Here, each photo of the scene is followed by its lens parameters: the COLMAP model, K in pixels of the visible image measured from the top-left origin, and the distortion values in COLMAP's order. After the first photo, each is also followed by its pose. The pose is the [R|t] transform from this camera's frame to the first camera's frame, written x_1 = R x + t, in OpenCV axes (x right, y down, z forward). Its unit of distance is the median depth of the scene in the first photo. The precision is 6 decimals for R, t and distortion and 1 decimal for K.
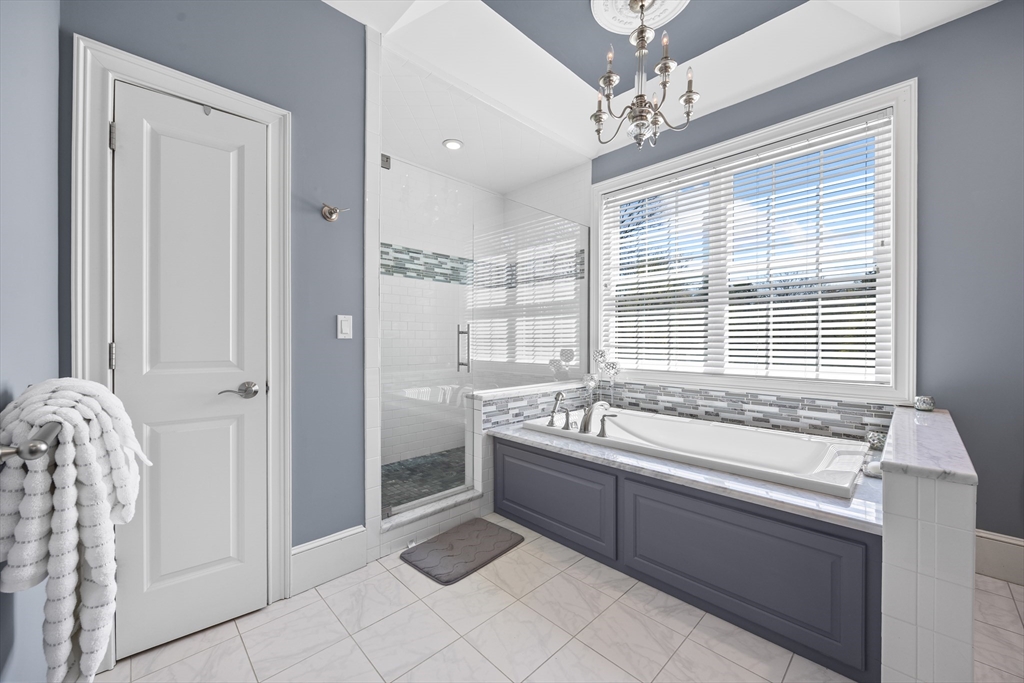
lens RADIAL K [[393.1, 0, 516.1], [0, 393.1, 343.2], [0, 0, 1]] dist [-0.001326, -0.000018]
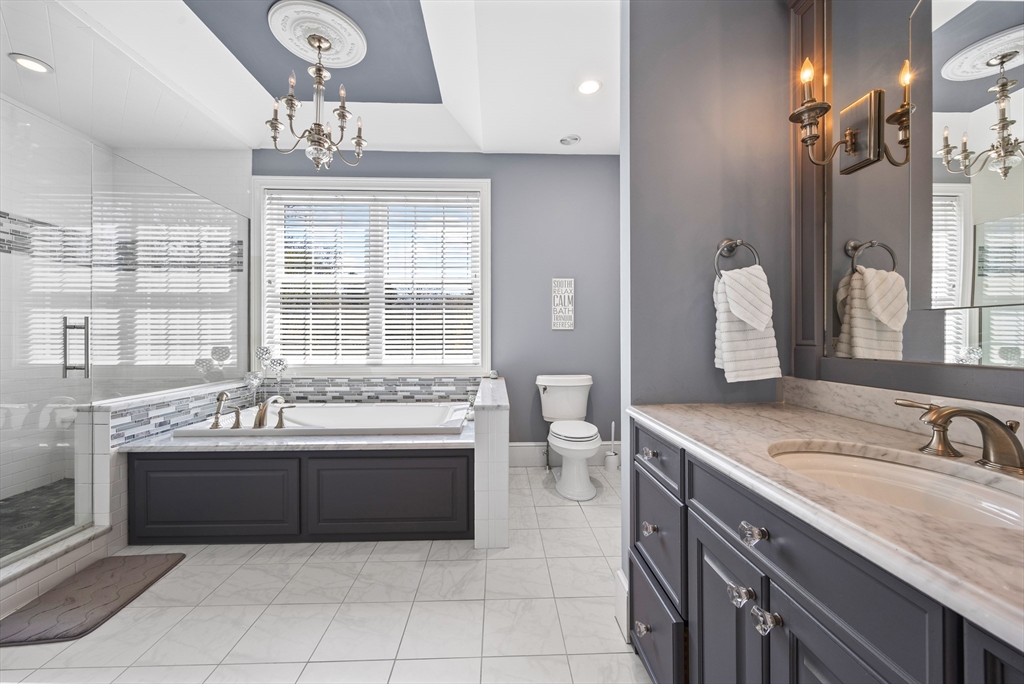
lens RADIAL K [[393.1, 0, 515.9], [0, 393.1, 339.0], [0, 0, 1]] dist [-0.001326, -0.000018]
pose [[0.663251, -0.003158, 0.748390, -0.137744], [0.005566, 0.999984, -0.000713, 0.001832], [-0.748376, 0.004639, 0.663259, -0.162919]]
